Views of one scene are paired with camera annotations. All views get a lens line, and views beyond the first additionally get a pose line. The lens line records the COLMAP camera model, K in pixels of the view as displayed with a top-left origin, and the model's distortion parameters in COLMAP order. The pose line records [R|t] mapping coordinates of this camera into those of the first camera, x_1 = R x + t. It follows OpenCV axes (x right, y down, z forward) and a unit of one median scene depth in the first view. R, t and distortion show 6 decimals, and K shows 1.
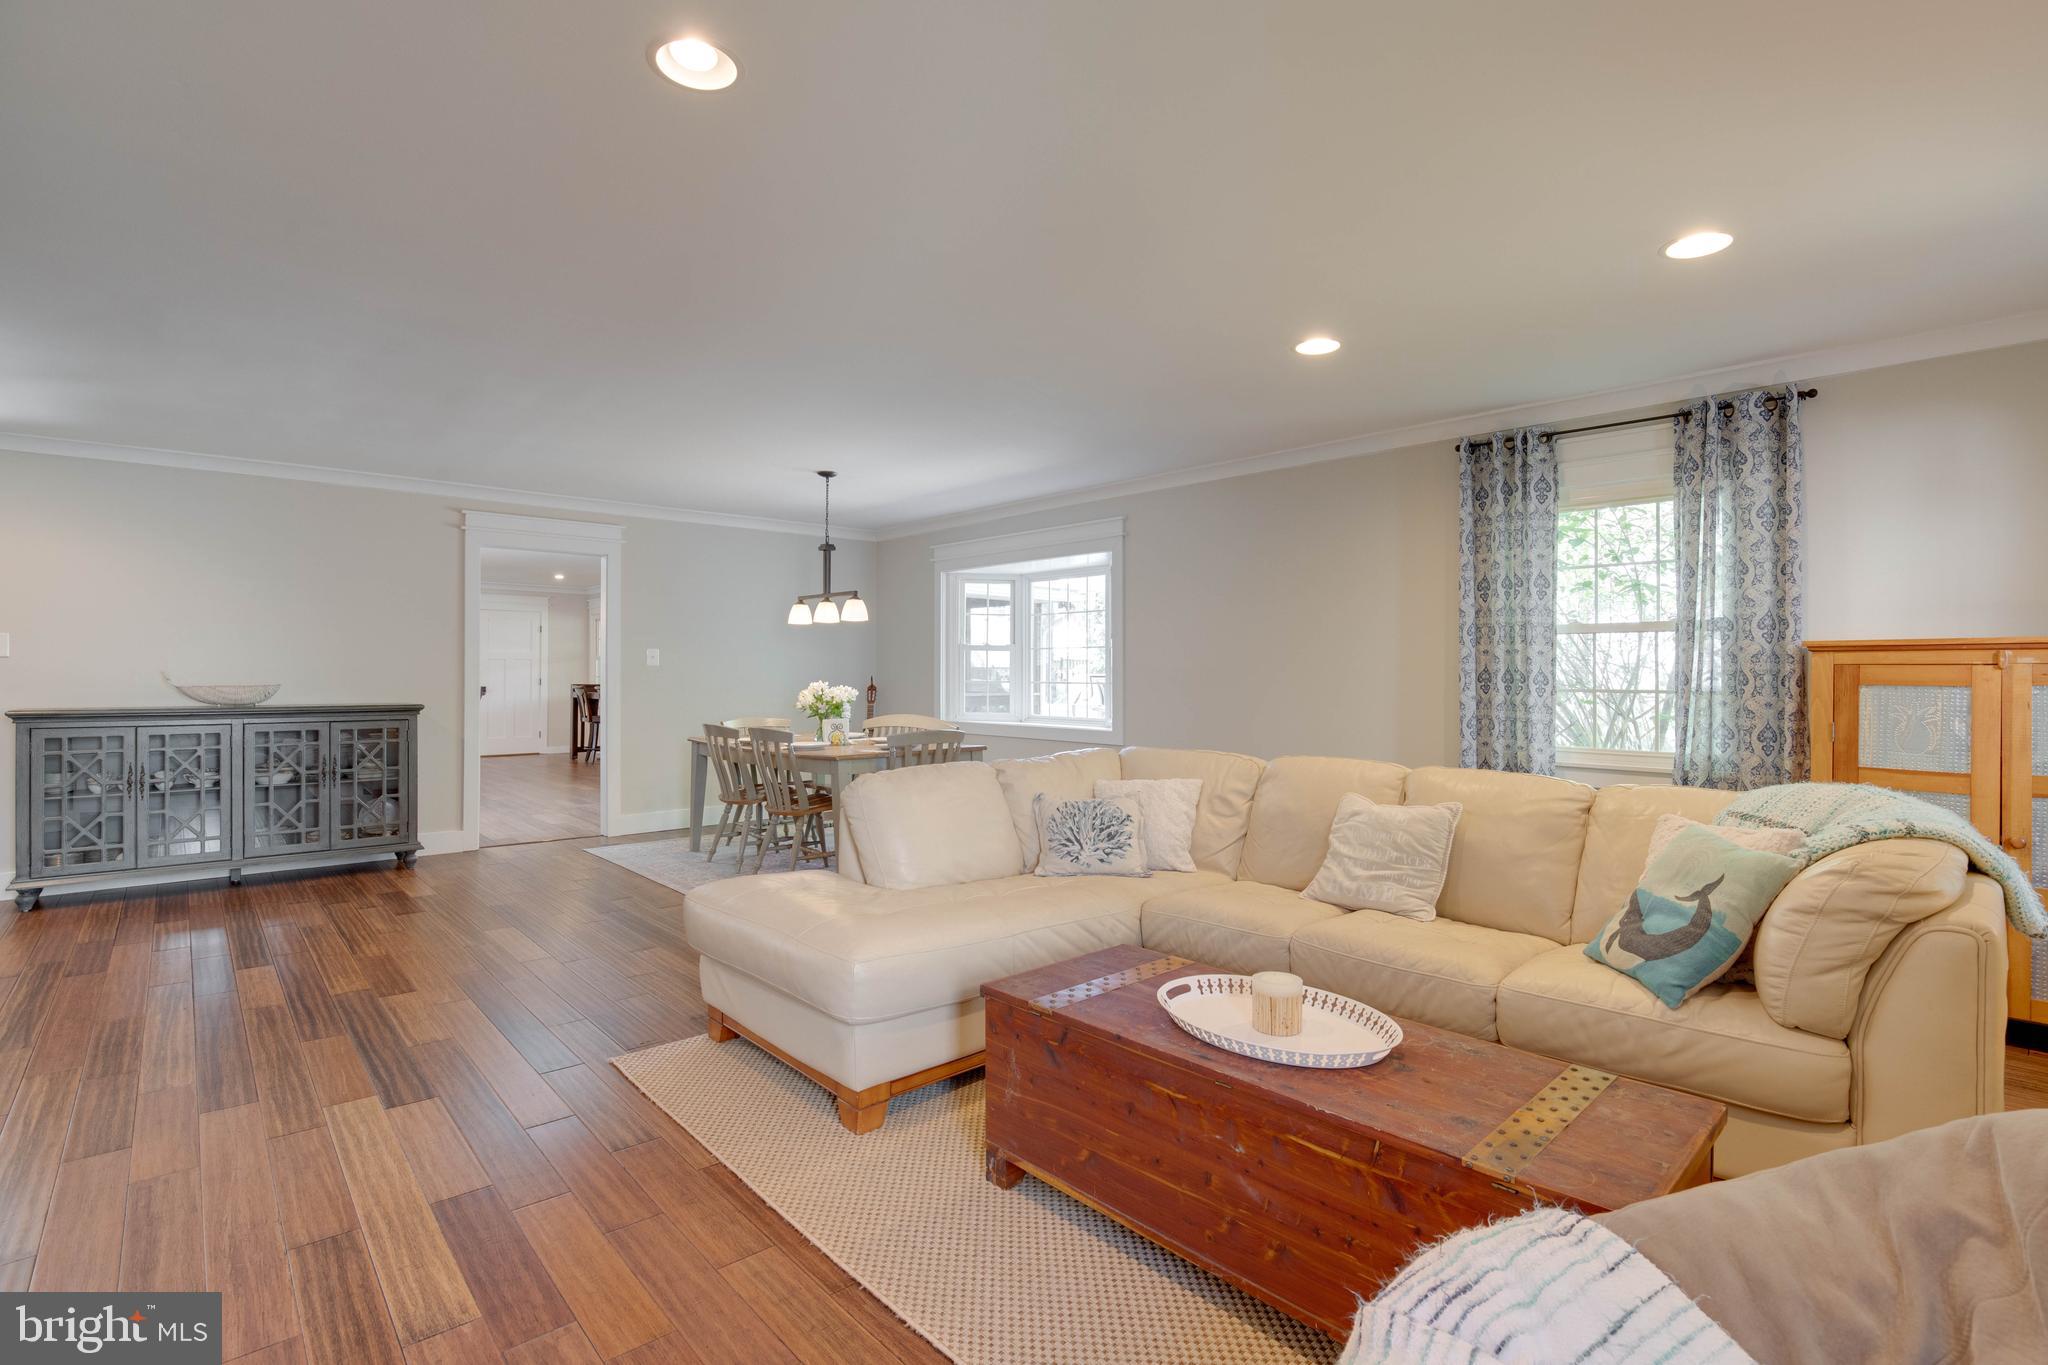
lens RADIAL K [[945.1, 0, 1024.0], [0, 945.1, 682.5], [0, 0, 1]] dist [-0.023442, 0.000092]
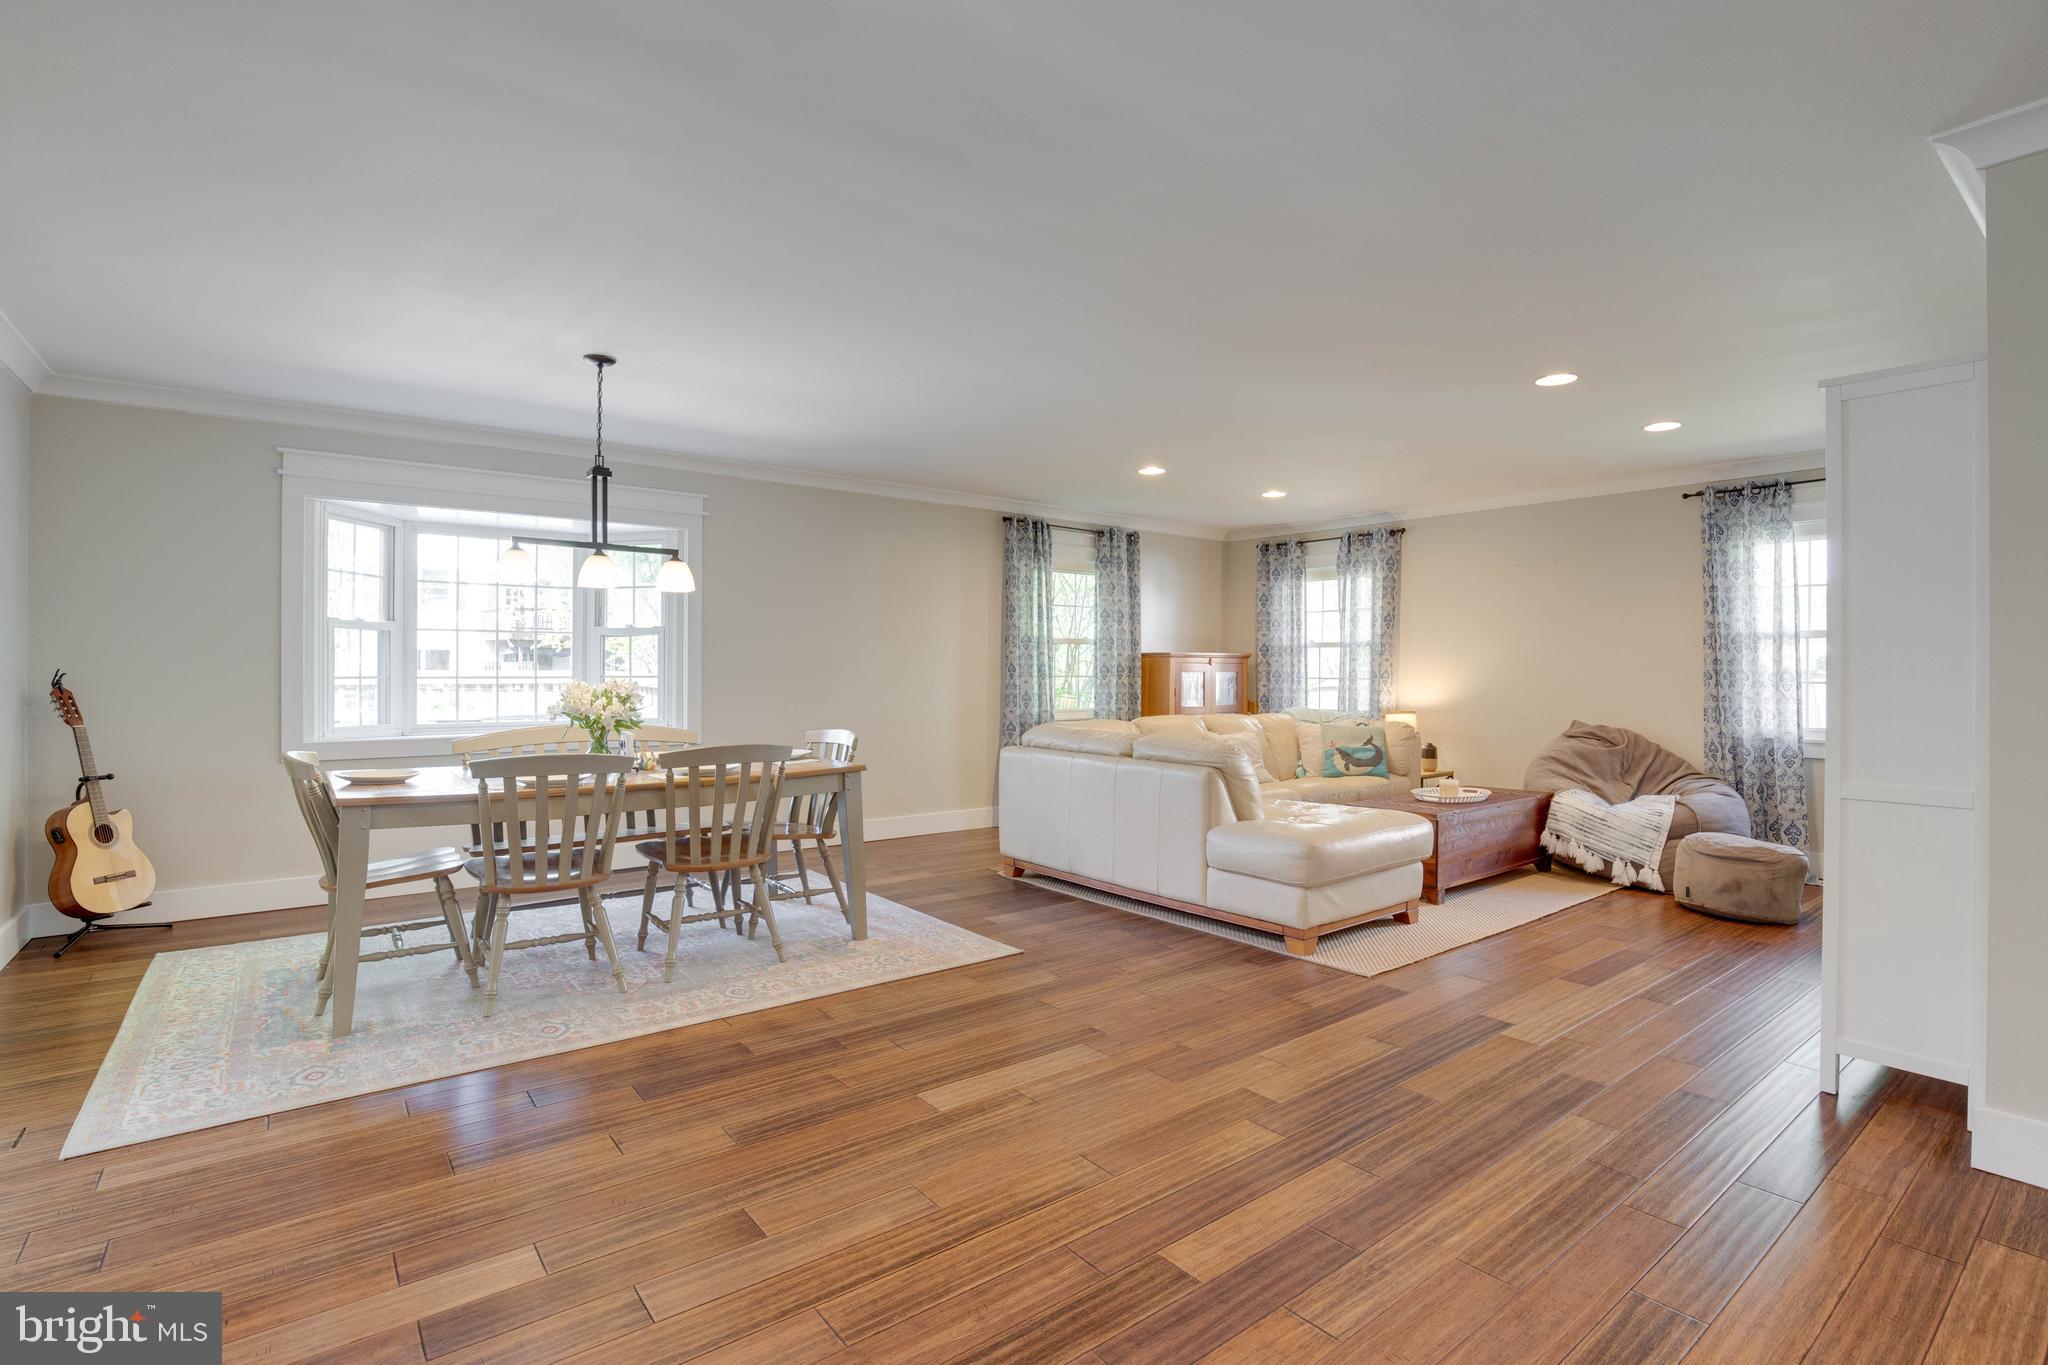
lens RADIAL K [[943.7, 0, 1029.5], [0, 943.7, 676.2], [0, 0, 1]] dist [-0.031186, 0.000075]
pose [[0.084986, -0.009224, 0.996339, -1.231791], [0.007384, 0.999936, 0.008627, -0.008022], [-0.996355, 0.006623, 0.085049, 0.964547]]
